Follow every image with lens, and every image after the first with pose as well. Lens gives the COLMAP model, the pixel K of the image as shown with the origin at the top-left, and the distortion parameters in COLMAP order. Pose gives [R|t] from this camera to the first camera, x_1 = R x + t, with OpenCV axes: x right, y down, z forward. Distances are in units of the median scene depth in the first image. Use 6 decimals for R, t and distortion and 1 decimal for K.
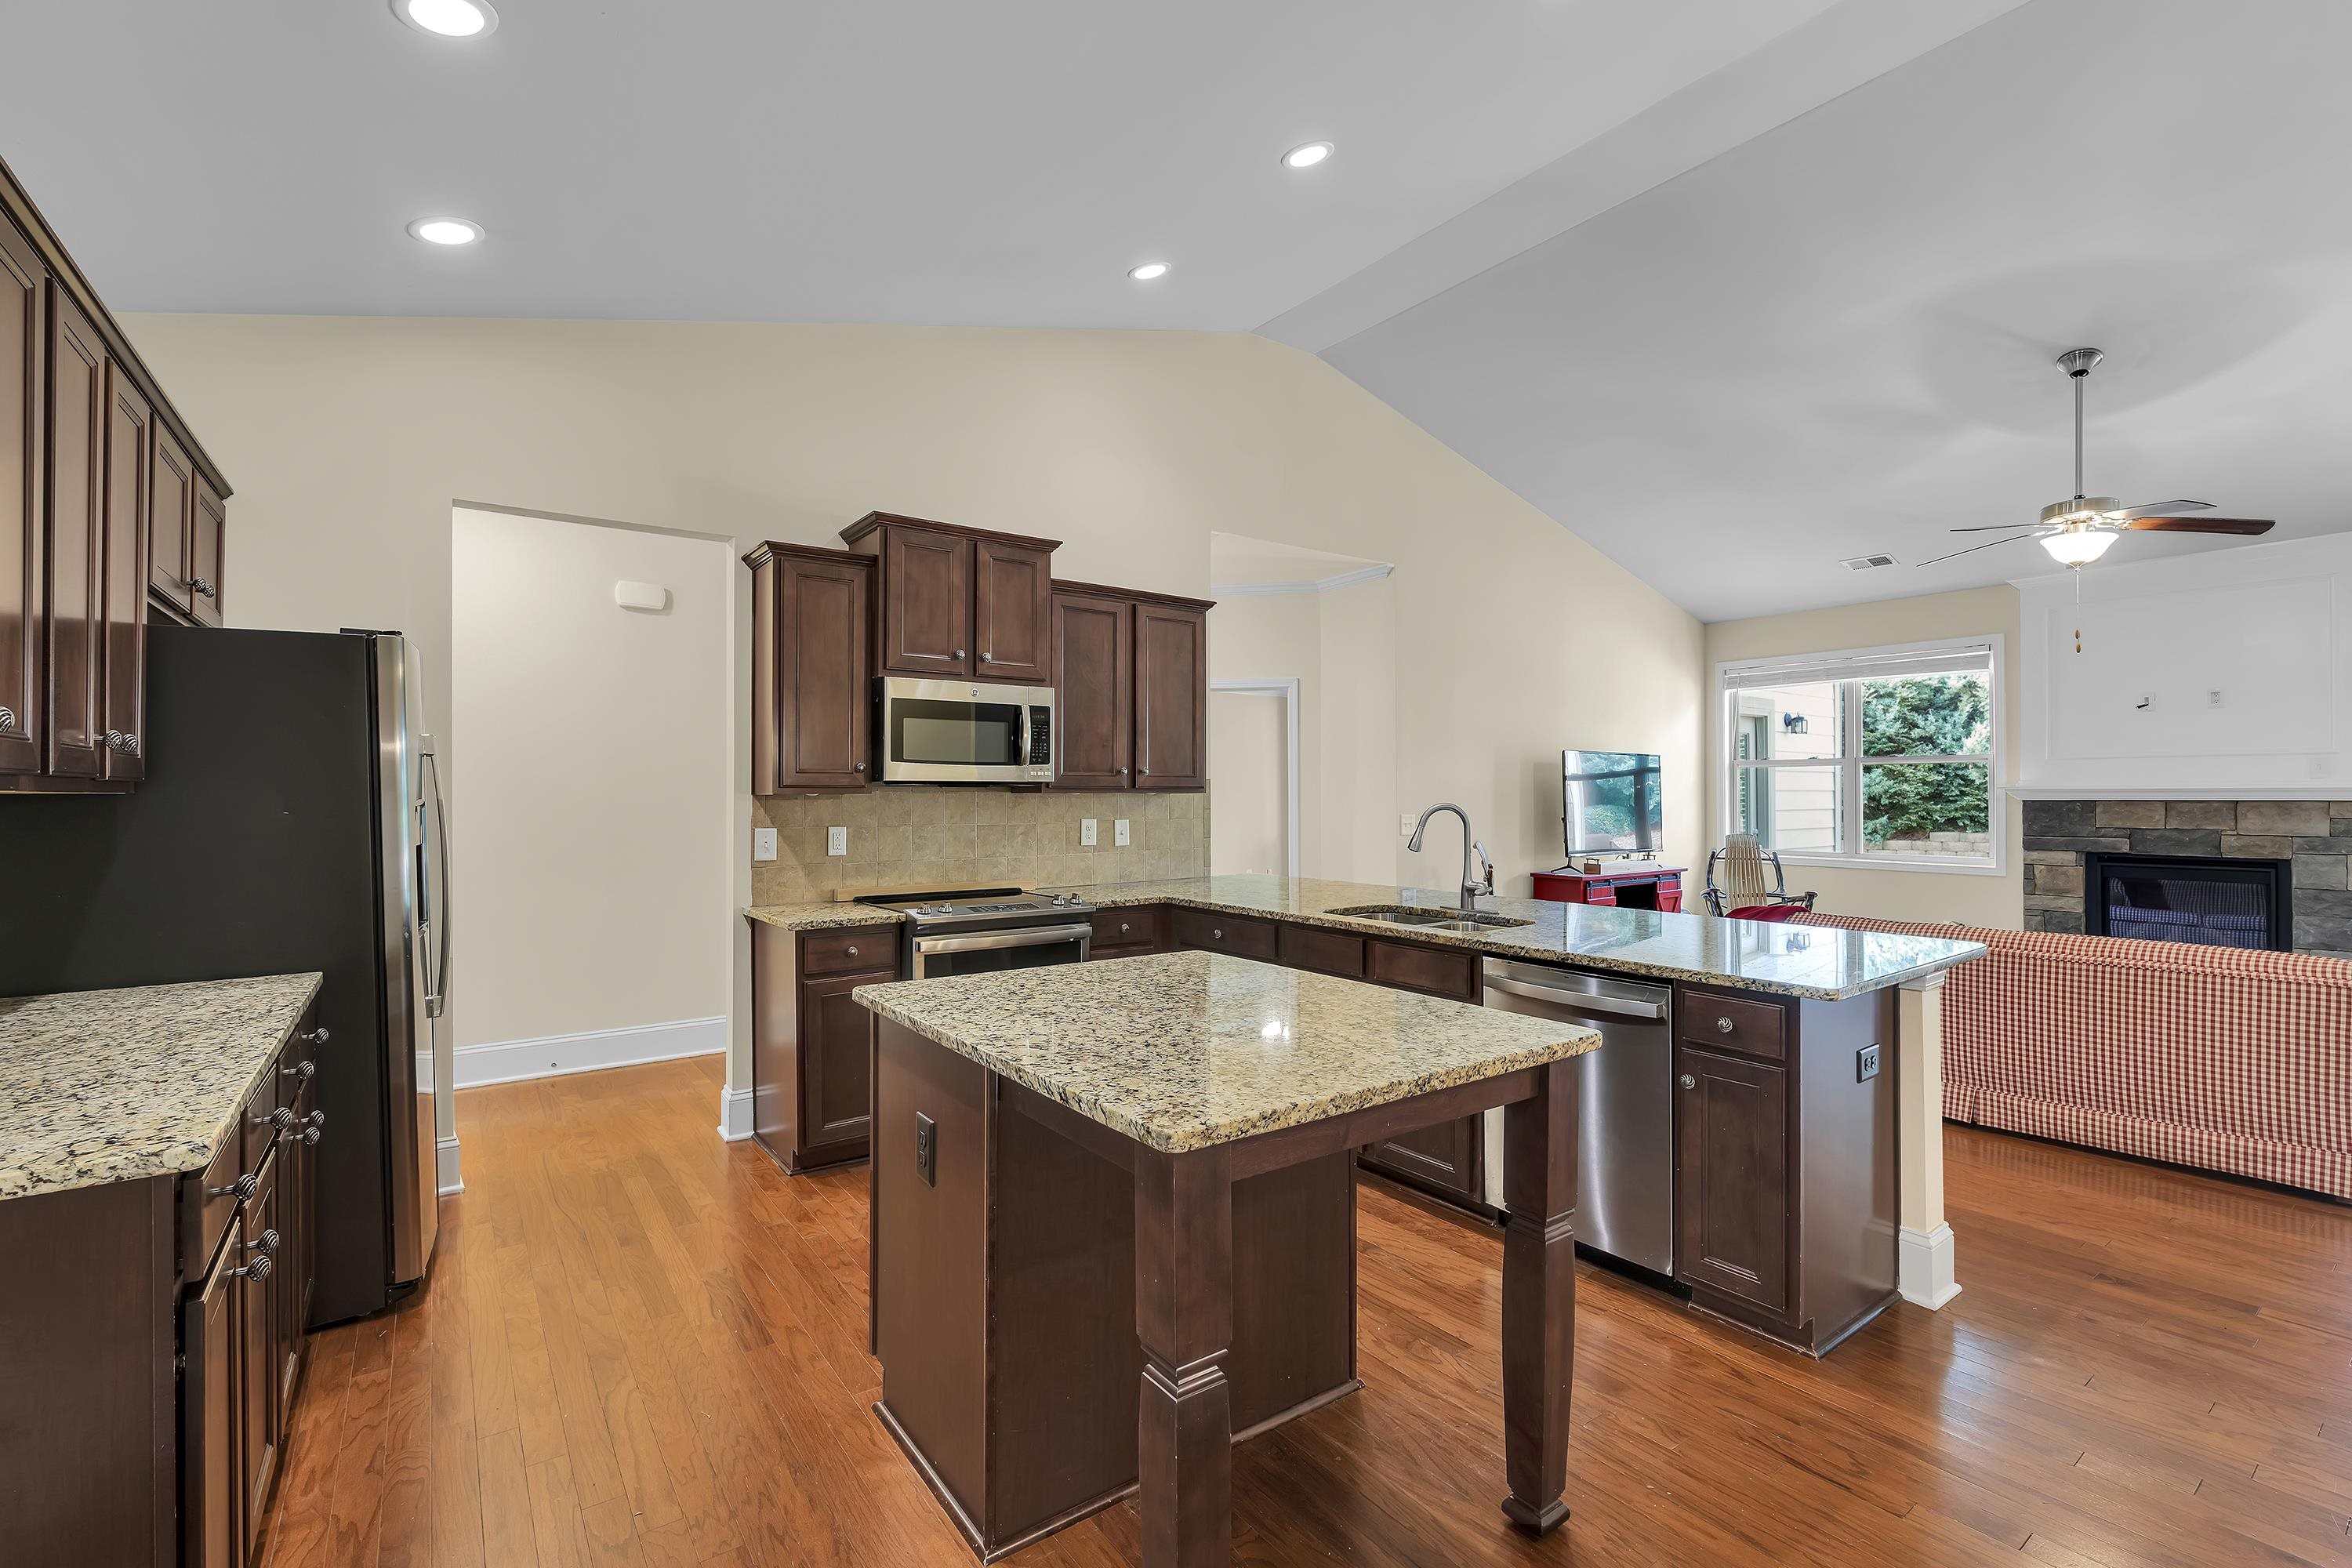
lens RADIAL K [[1020.8, 0, 1169.7], [0, 1020.8, 786.3], [0, 0, 1]] dist [-0.003610, 0.000194]
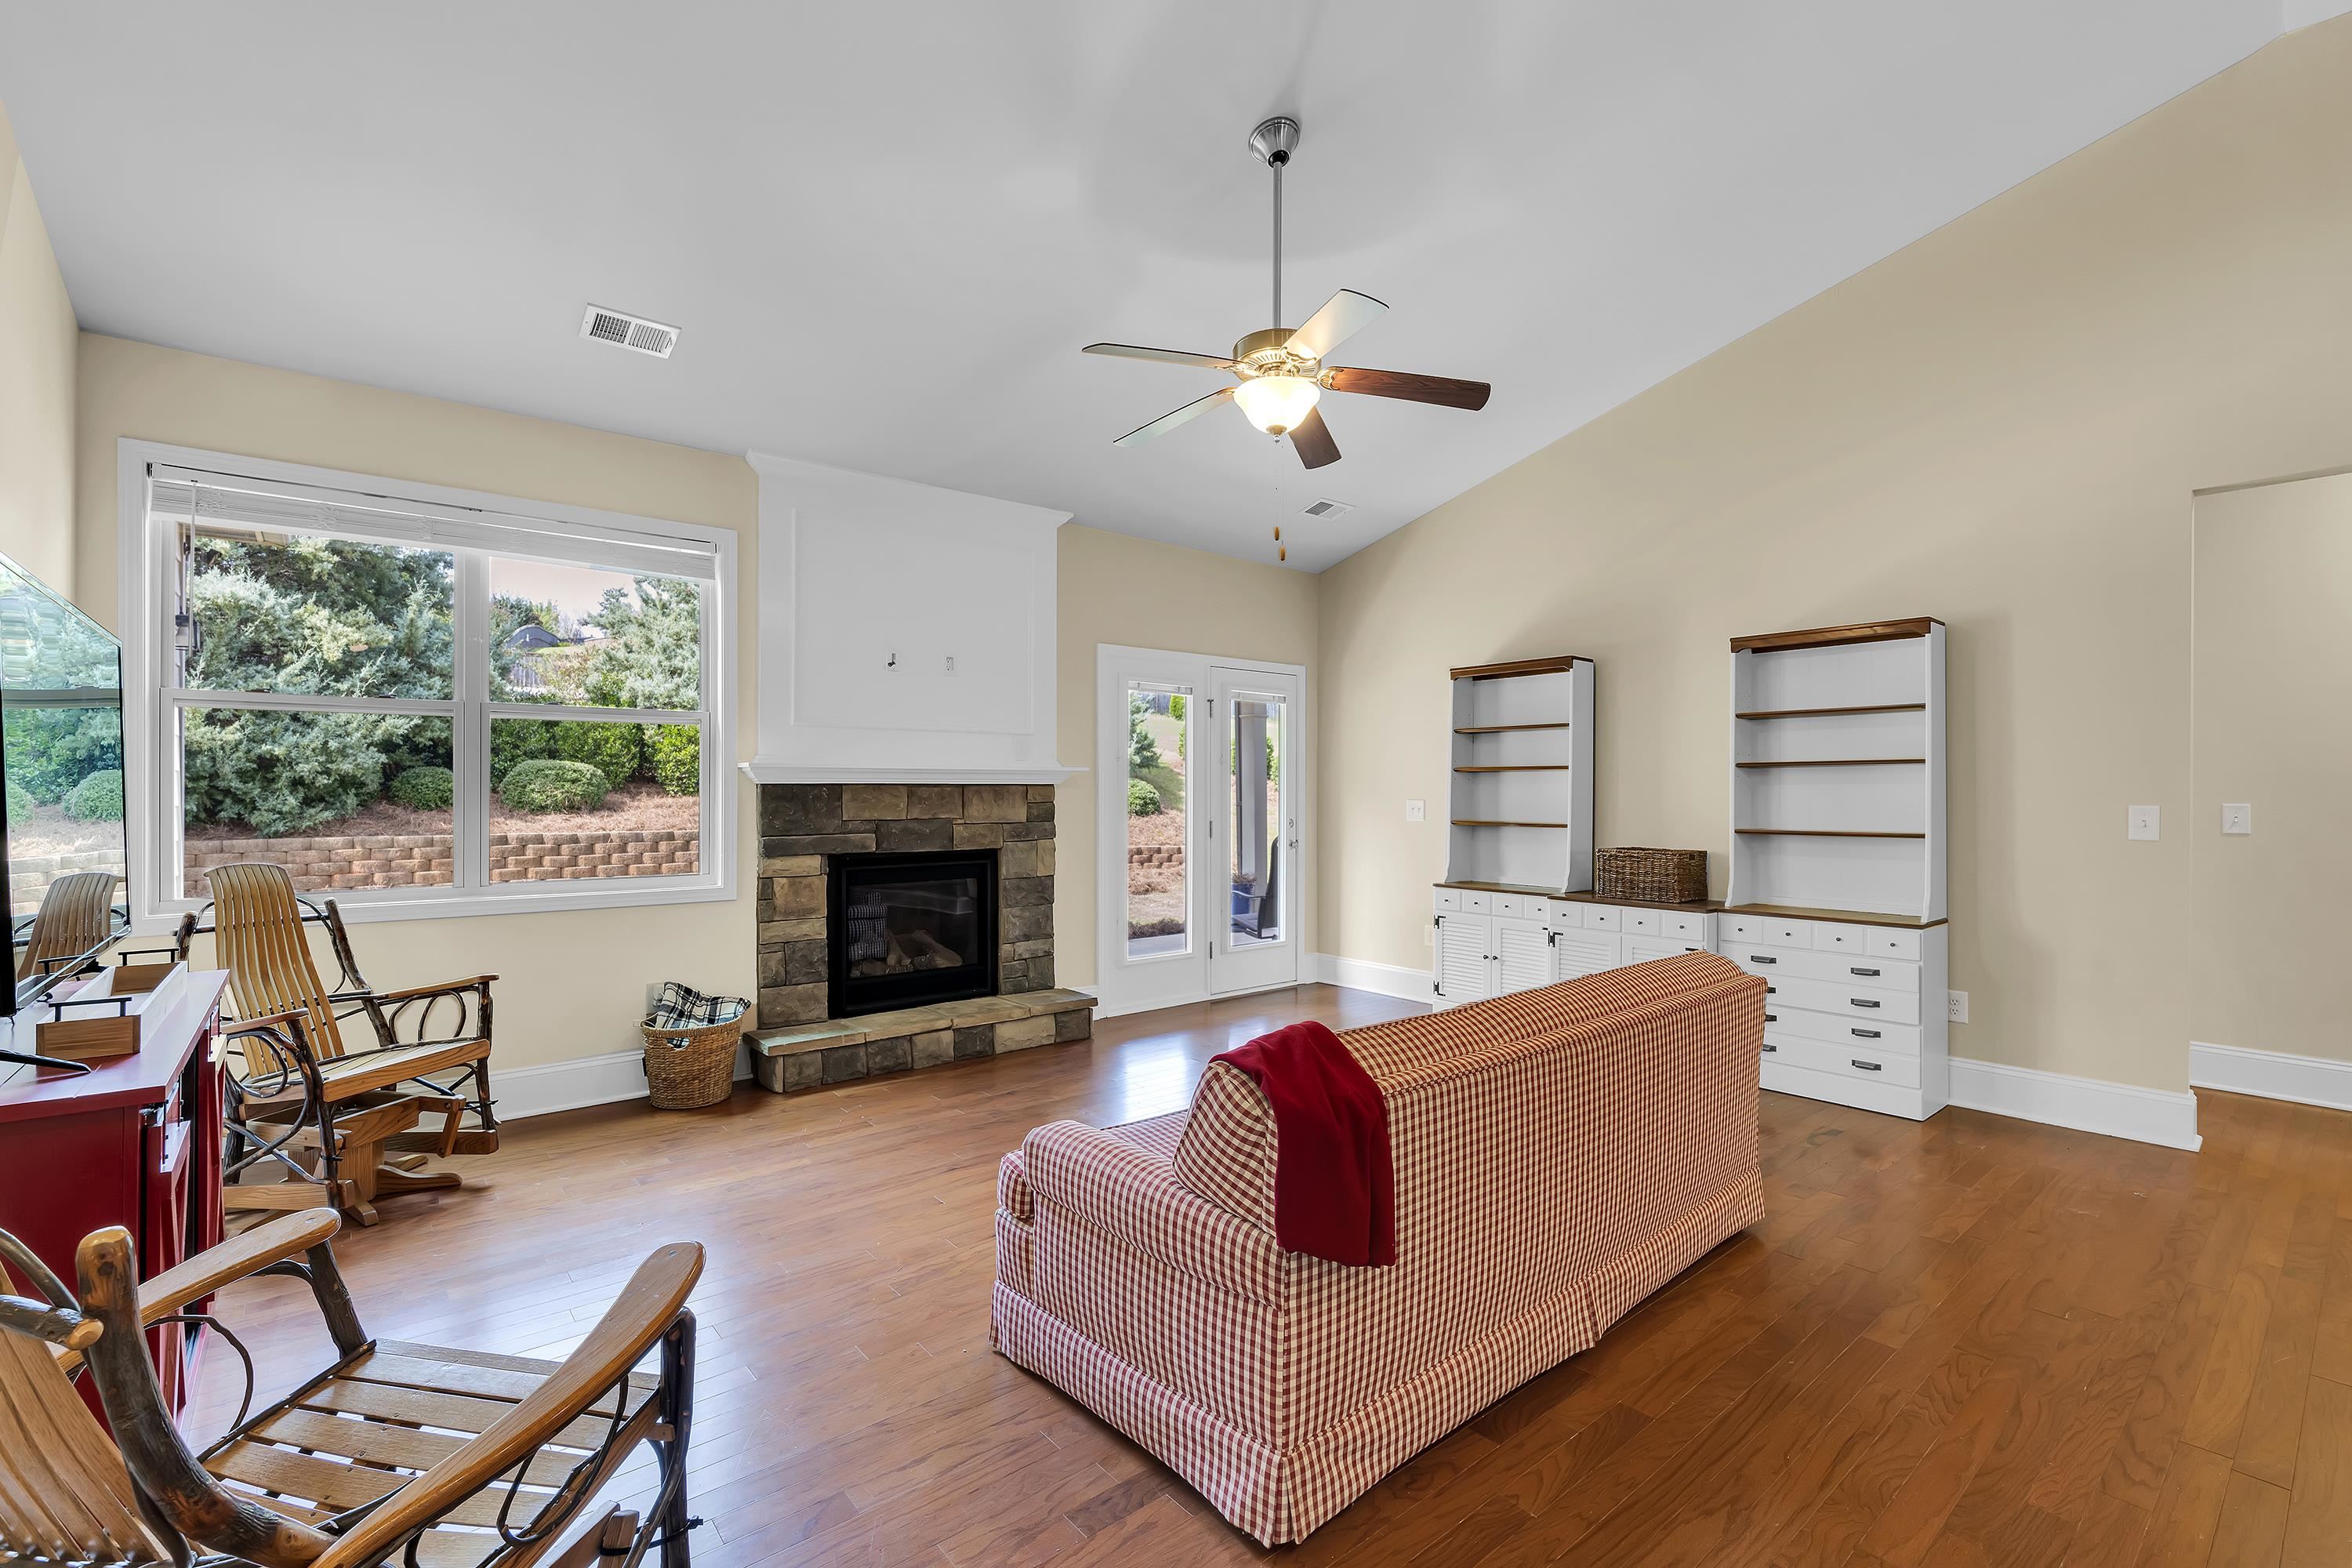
lens RADIAL K [[1023.6, 0, 1184.4], [0, 1023.6, 787.3], [0, 0, 1]] dist [0.002422, 0.000374]
pose [[-0.057590, 0.004263, 0.998331, 0.172132], [-0.006825, 0.999966, -0.004664, 0.020544], [-0.998317, -0.007082, -0.057559, 0.909767]]
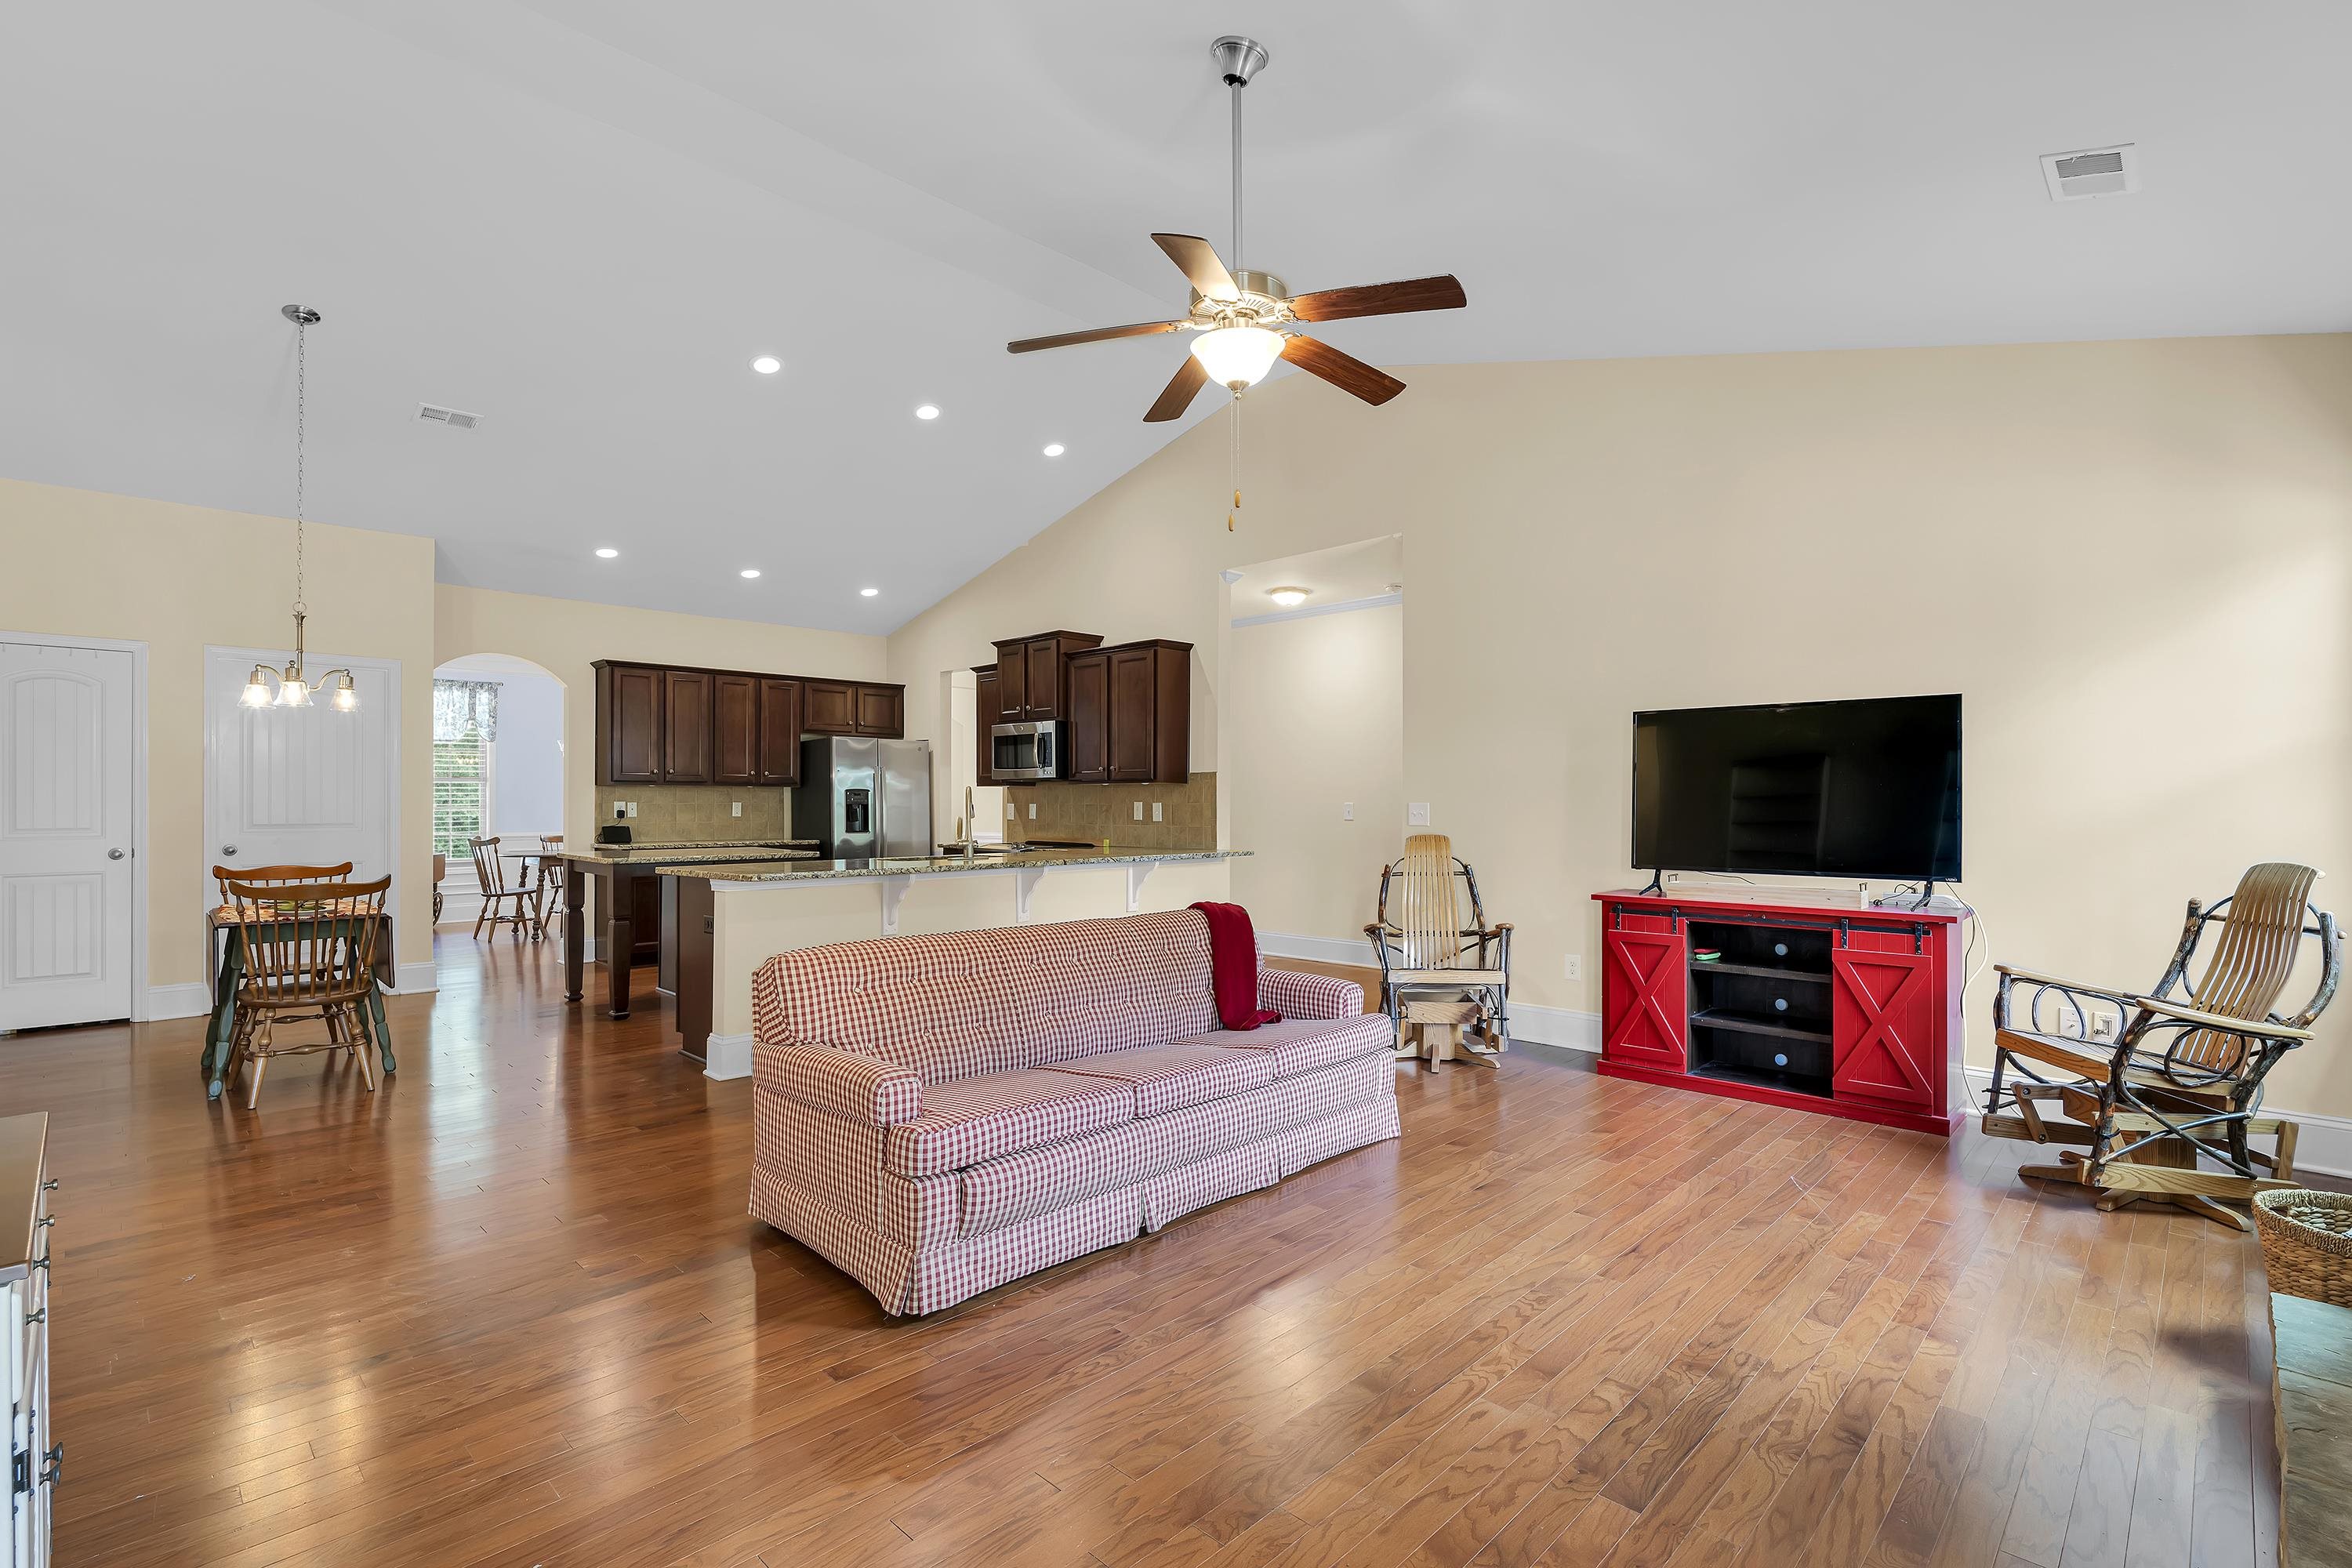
lens RADIAL K [[1062.6, 0, 1159.4], [0, 1062.6, 782.8], [0, 0, 1]] dist [-0.001490, 0.000054]
pose [[0.161515, -0.015209, -0.986753, 1.273182], [0.008194, 0.999867, -0.014070, 0.023739], [0.986836, -0.005812, 0.161619, 0.700845]]
